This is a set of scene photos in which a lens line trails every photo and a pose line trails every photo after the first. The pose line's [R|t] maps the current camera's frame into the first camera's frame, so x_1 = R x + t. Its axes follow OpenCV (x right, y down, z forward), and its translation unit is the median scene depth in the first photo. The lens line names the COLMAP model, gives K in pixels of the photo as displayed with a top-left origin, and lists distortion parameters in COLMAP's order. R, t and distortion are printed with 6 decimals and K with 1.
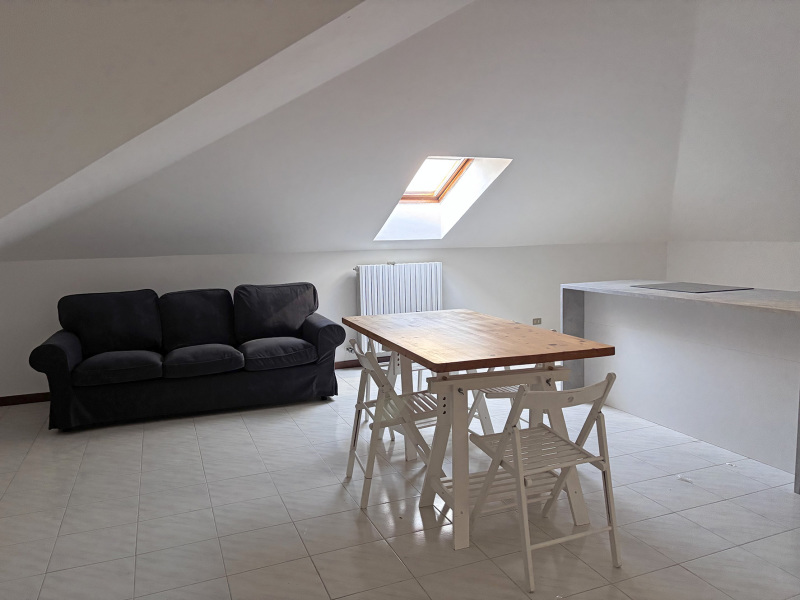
lens RADIAL K [[608.3, 0, 414.0], [0, 608.3, 302.7], [0, 0, 1]] dist [0.054787, -0.048895]
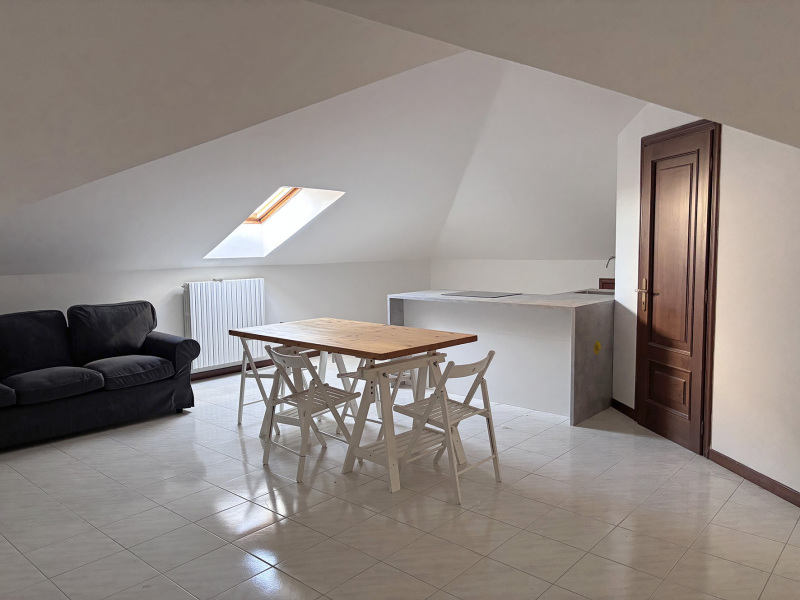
lens RADIAL K [[608.3, 0, 419.3], [0, 608.3, 296.2], [0, 0, 1]] dist [0.054787, -0.048895]
pose [[0.892517, -0.030464, 0.449984, -0.253502], [0.045524, 0.998706, -0.022683, 0.003918], [-0.448710, 0.040731, 0.892749, -0.128649]]
